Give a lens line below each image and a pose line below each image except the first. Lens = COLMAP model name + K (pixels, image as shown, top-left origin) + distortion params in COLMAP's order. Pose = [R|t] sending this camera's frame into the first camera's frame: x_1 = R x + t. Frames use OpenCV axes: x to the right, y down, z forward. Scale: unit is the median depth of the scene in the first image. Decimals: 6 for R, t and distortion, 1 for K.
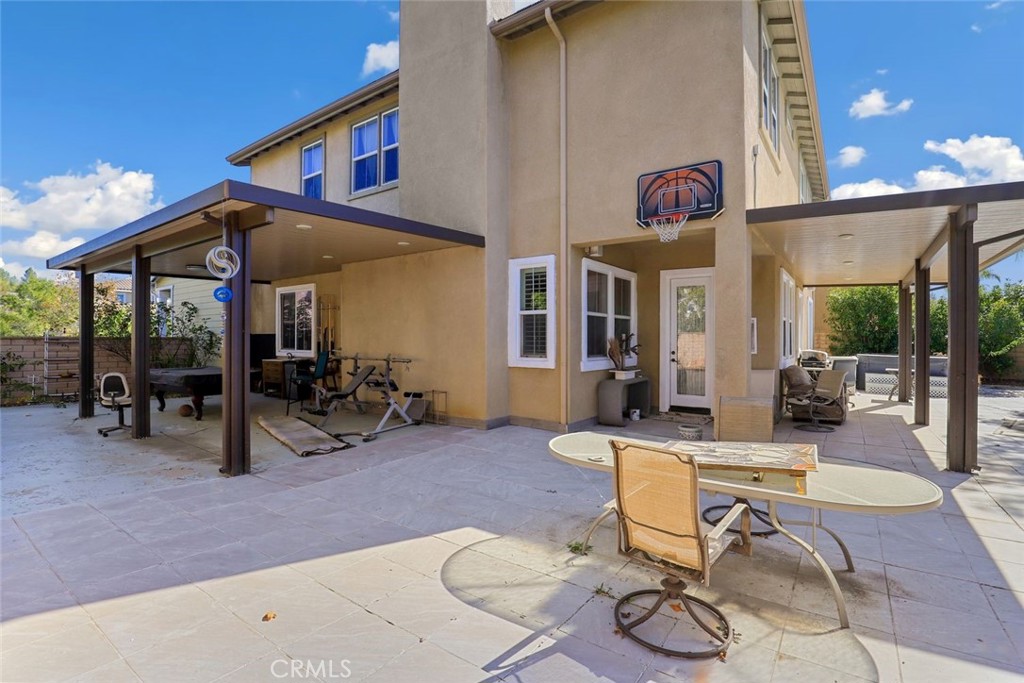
lens RADIAL K [[461.6, 0, 512.0], [0, 461.6, 341.5], [0, 0, 1]] dist [-0.003414, -0.000346]
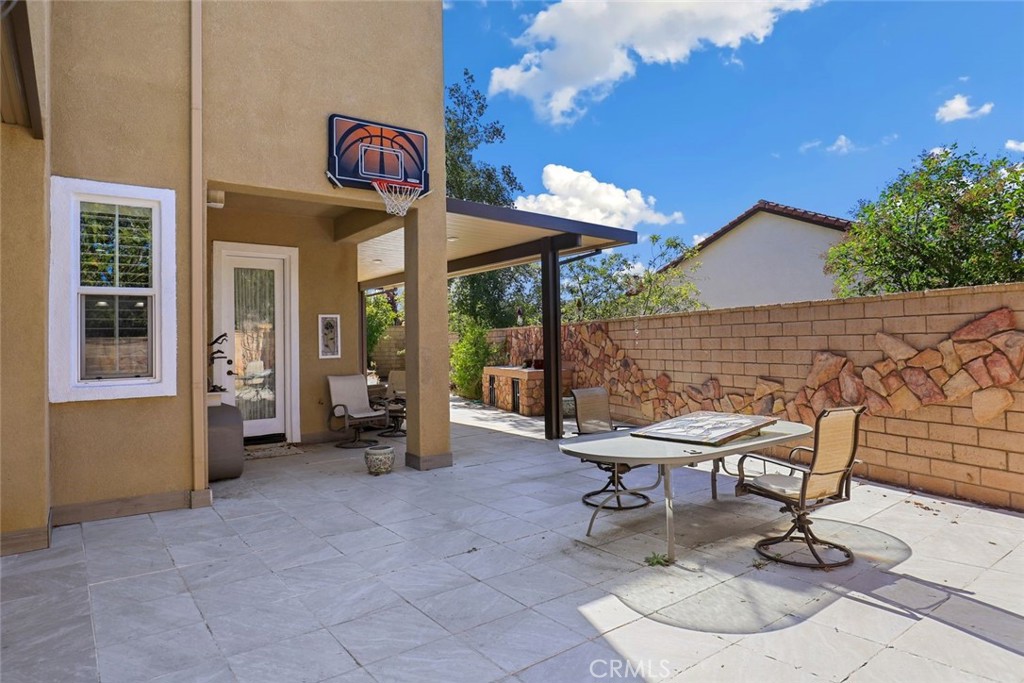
lens RADIAL K [[601.4, 0, 512.0], [0, 601.4, 341.5], [0, 0, 1]] dist [-0.007039, 0.000633]
pose [[0.318660, -0.009371, 0.947823, -0.929798], [0.024661, 0.999695, 0.001592, 0.005789], [-0.947548, 0.022867, 0.318793, 0.776917]]
